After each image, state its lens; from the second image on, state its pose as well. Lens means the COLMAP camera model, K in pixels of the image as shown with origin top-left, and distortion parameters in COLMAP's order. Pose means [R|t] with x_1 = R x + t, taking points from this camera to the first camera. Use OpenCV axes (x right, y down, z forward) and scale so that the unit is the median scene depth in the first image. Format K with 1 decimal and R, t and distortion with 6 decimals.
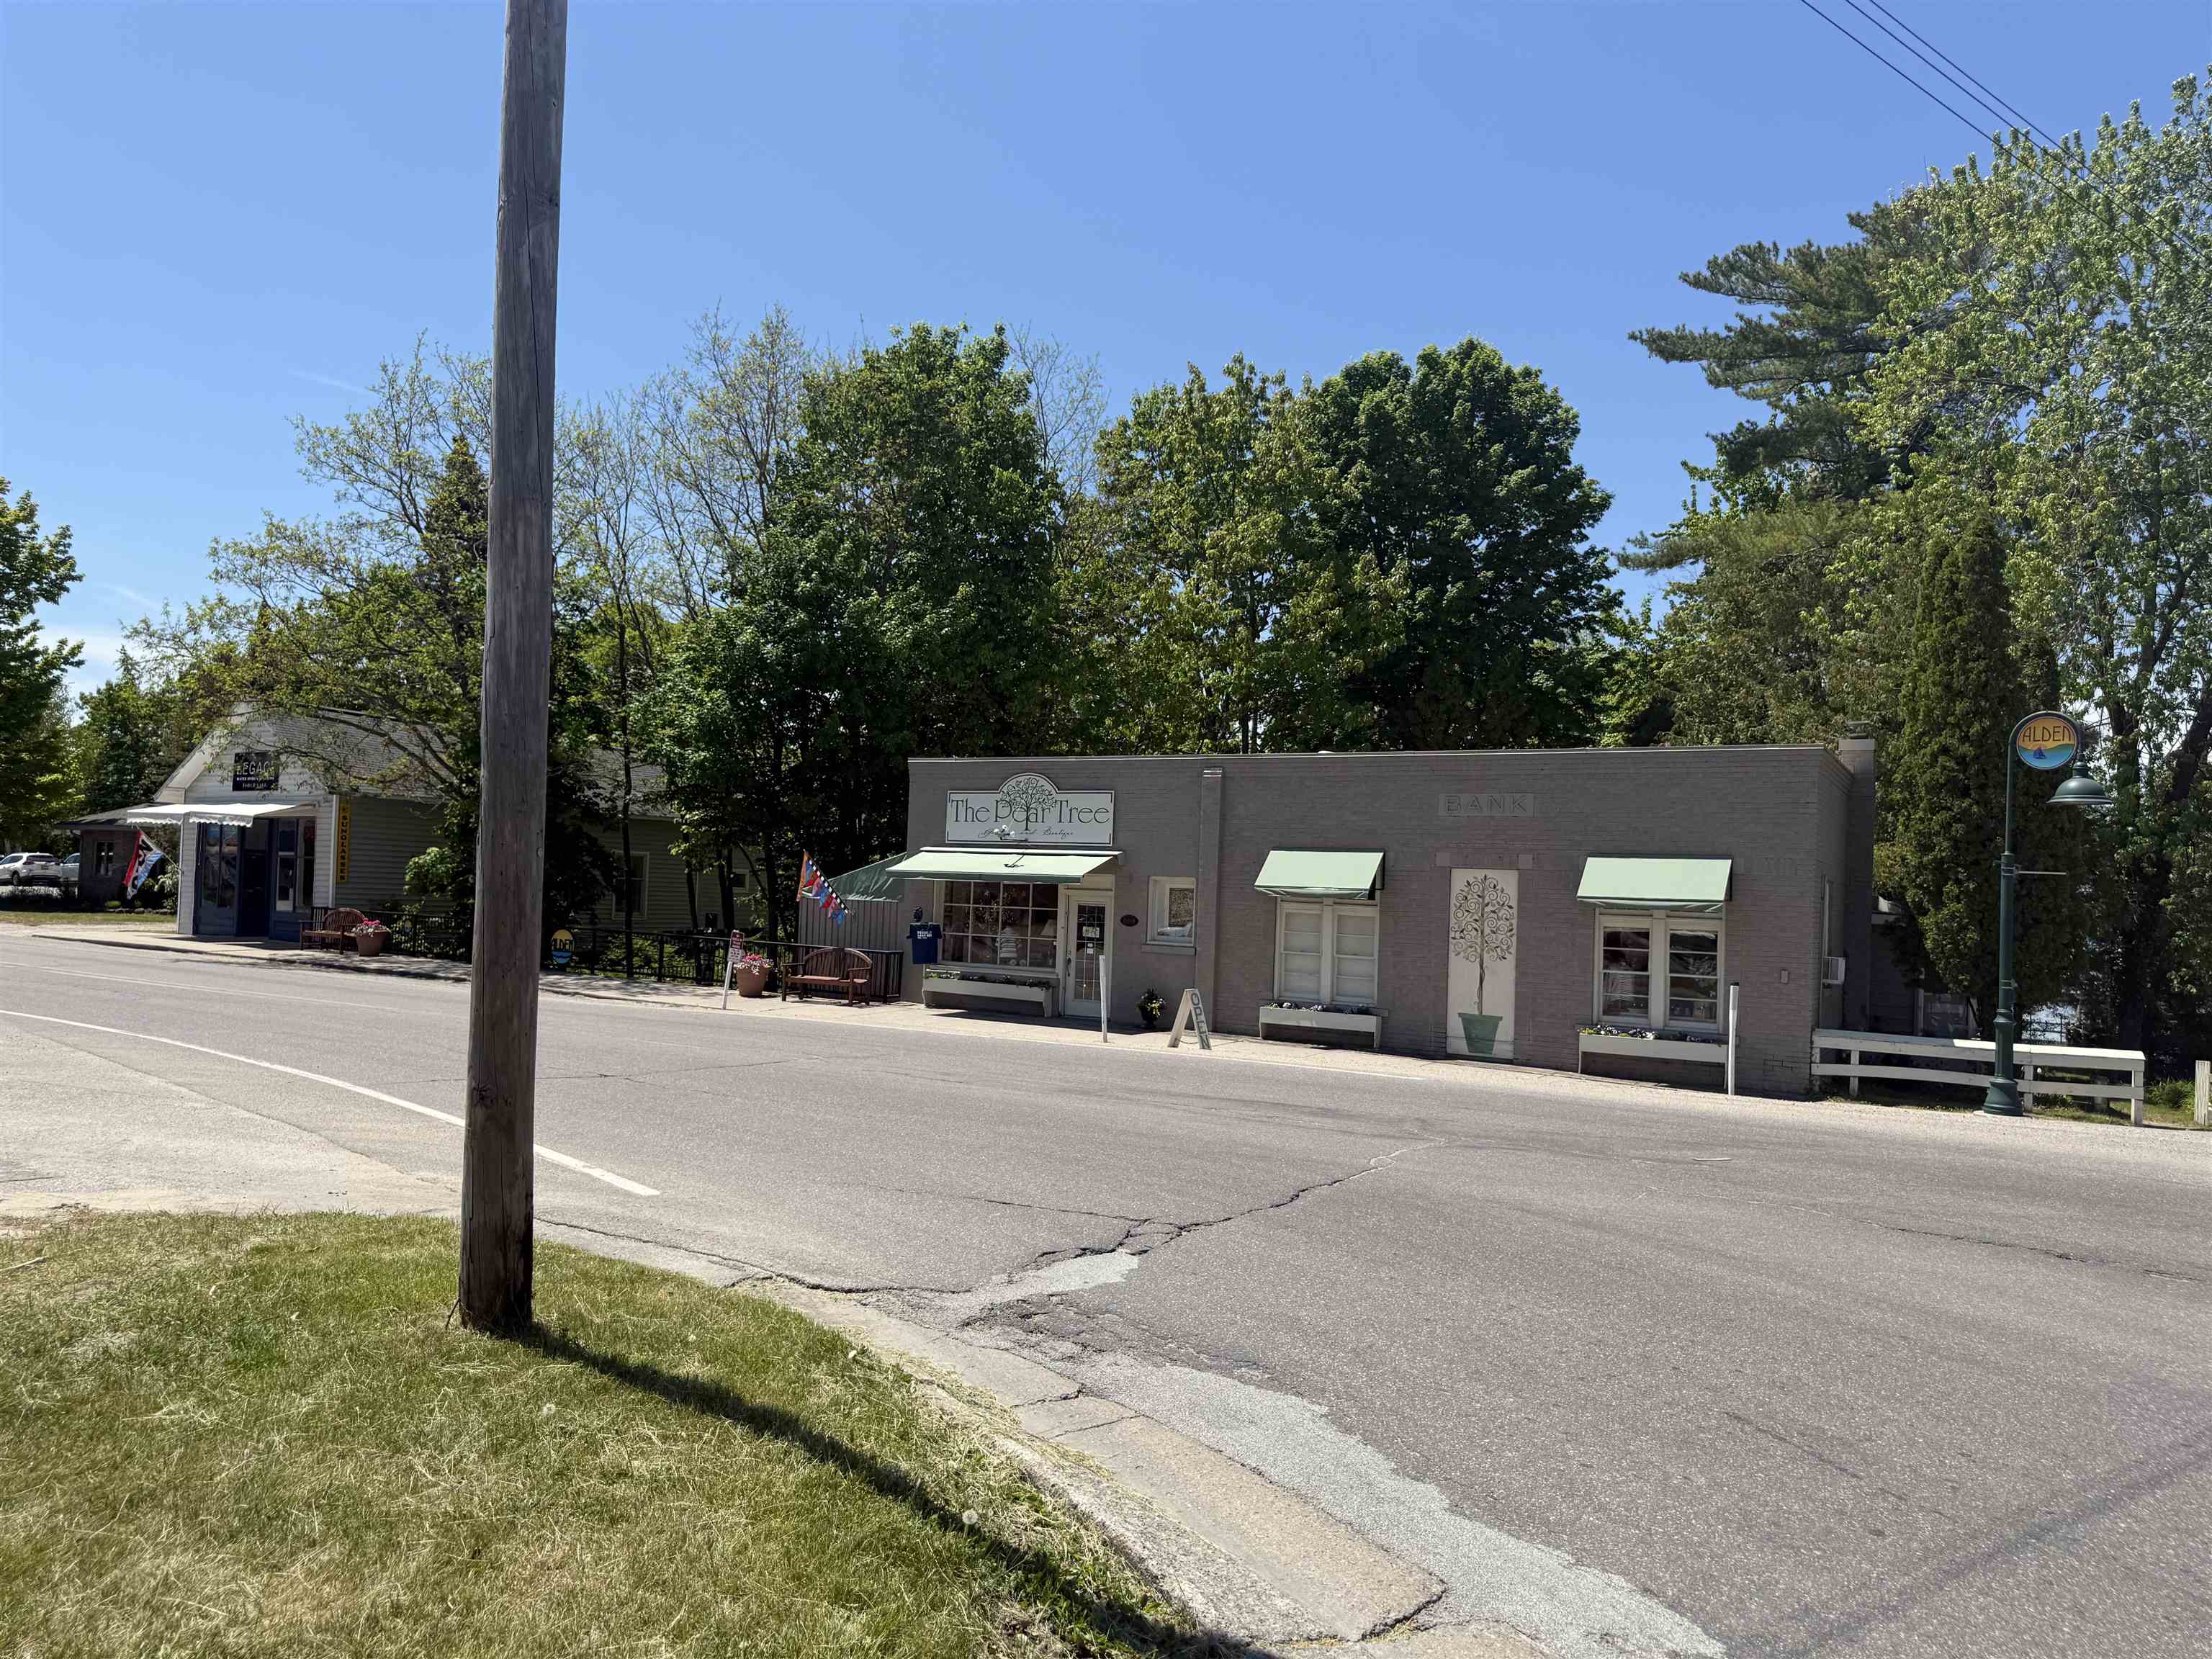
lens RADIAL K [[1555.9, 0, 1106.0], [0, 1555.9, 829.5], [0, 0, 1]] dist [0.039930, -0.085493]
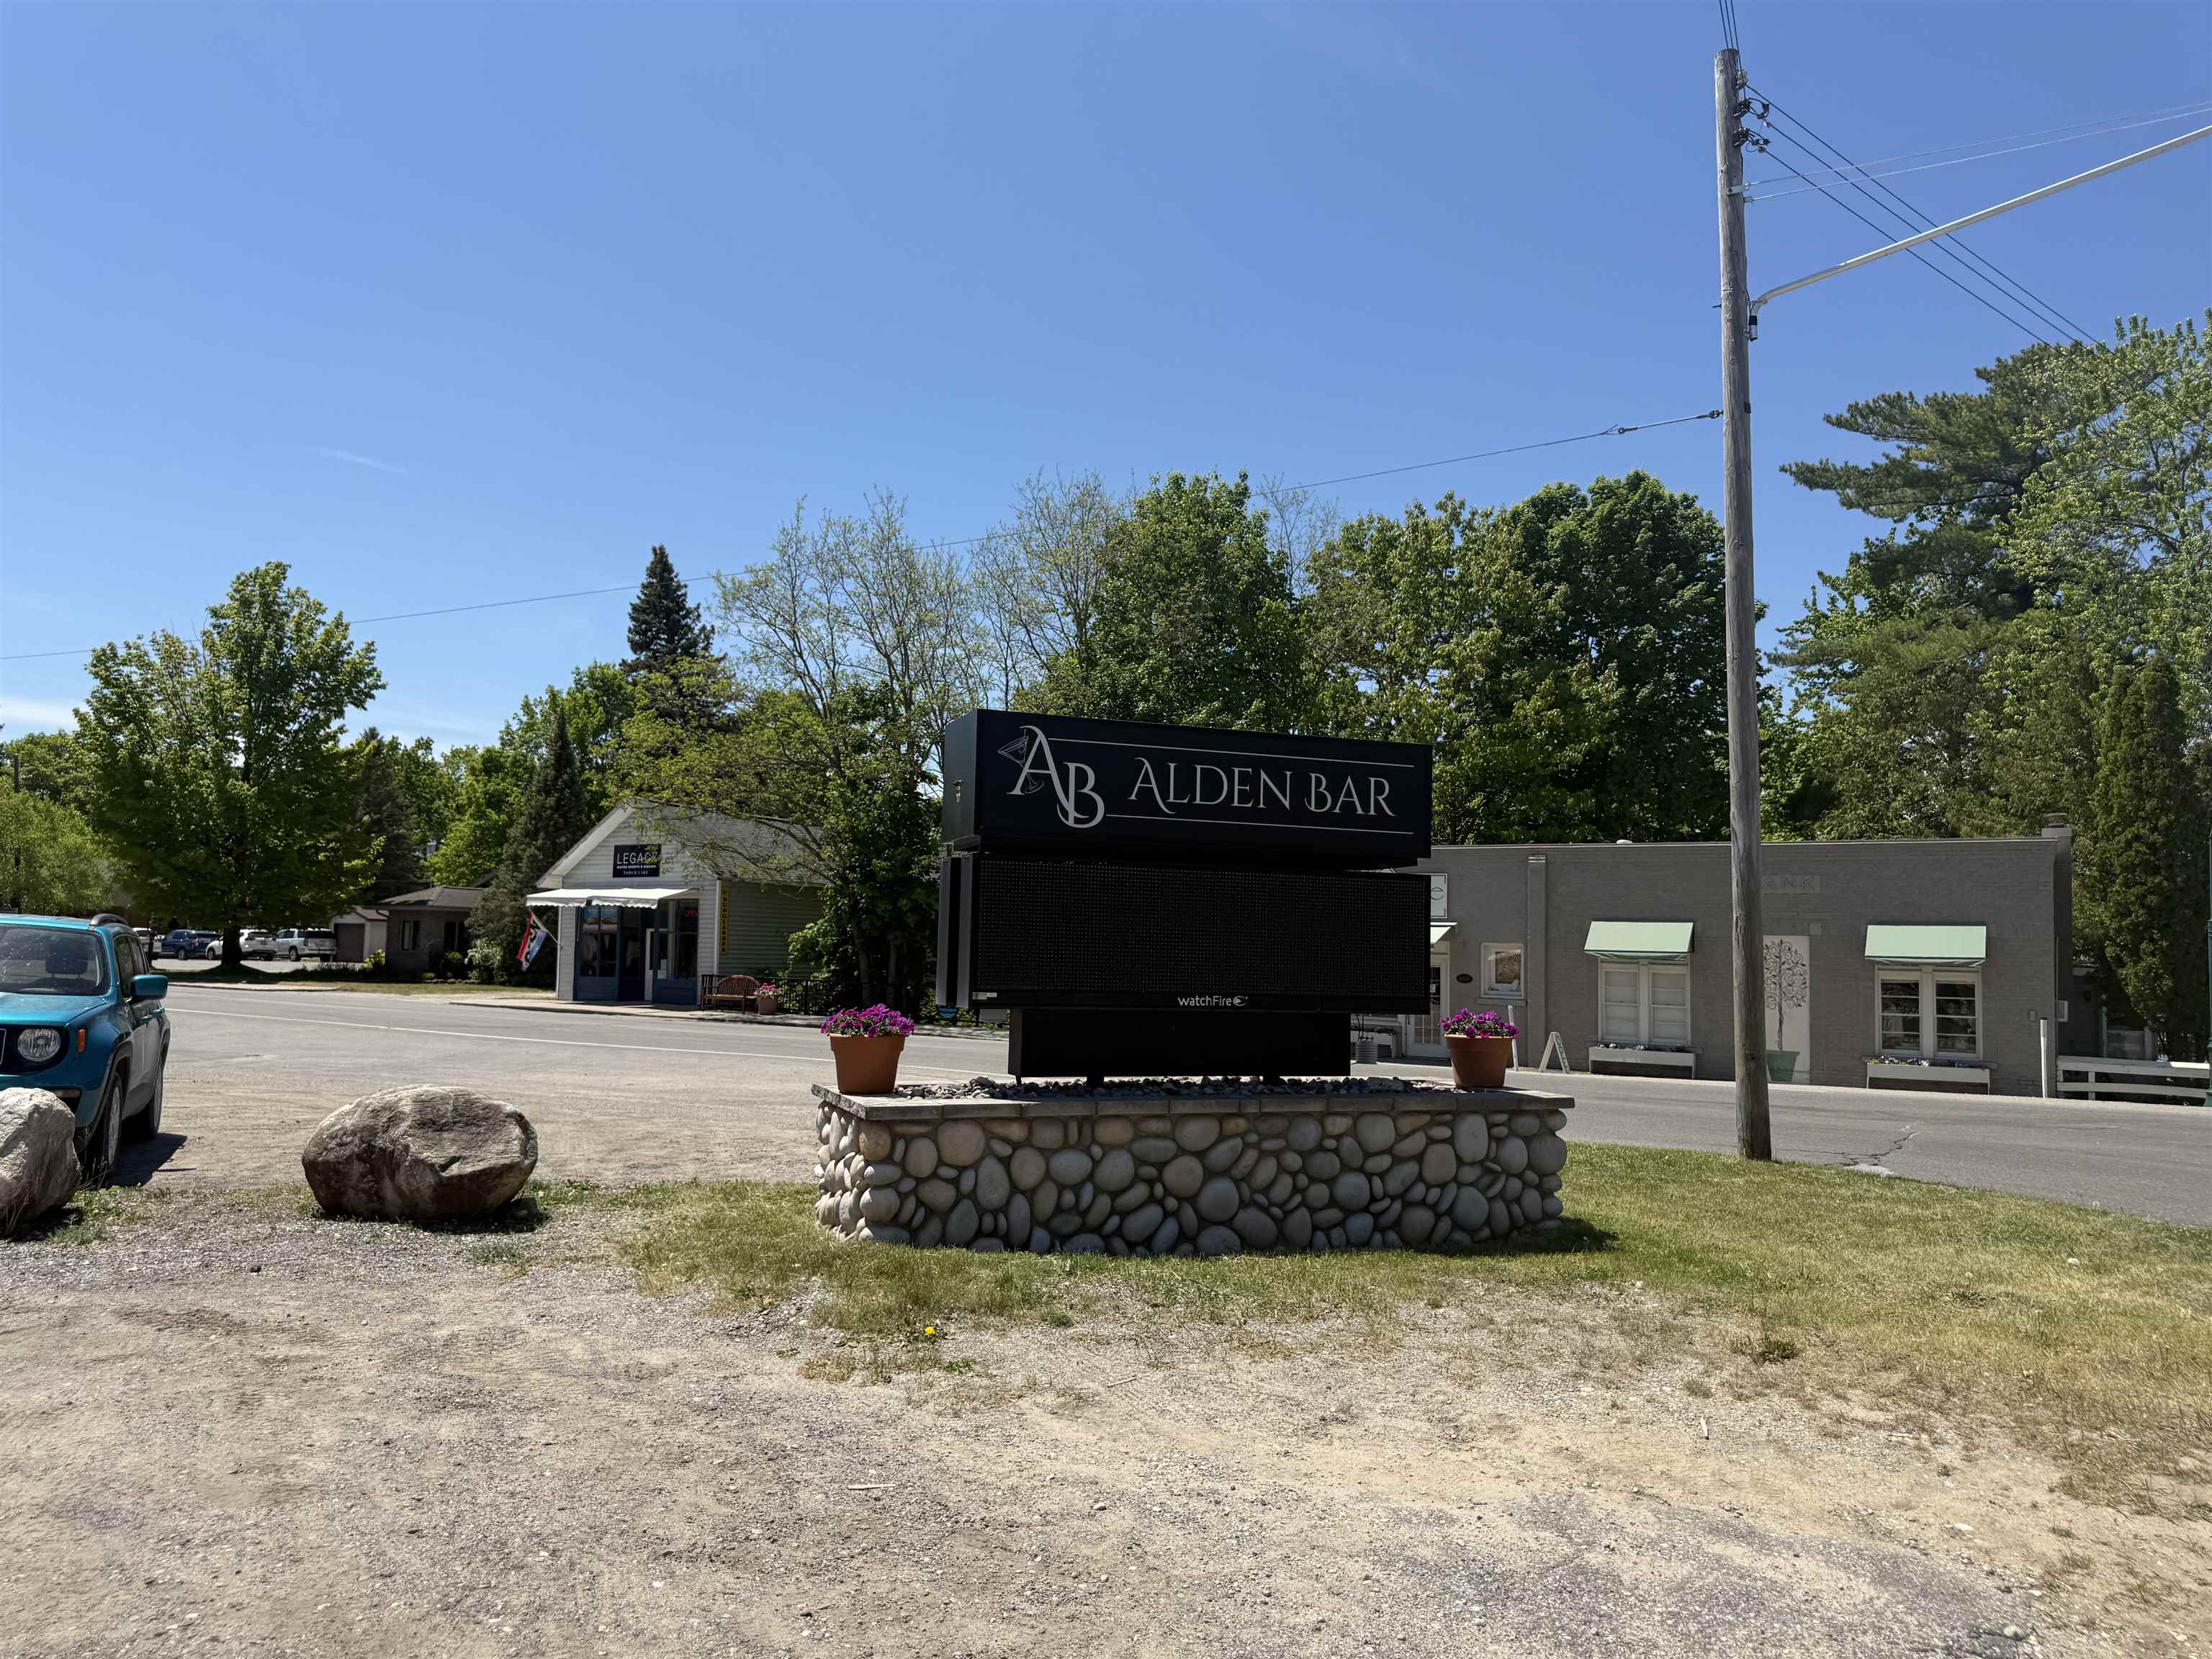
lens RADIAL K [[1543.0, 0, 1106.0], [0, 1543.0, 829.5], [0, 0, 1]] dist [0.038247, -0.079316]
pose [[0.999789, -0.012013, -0.016686, -0.166945], [0.011333, 0.999126, -0.040223, -0.009449], [0.017154, 0.040026, 0.999051, -0.162902]]
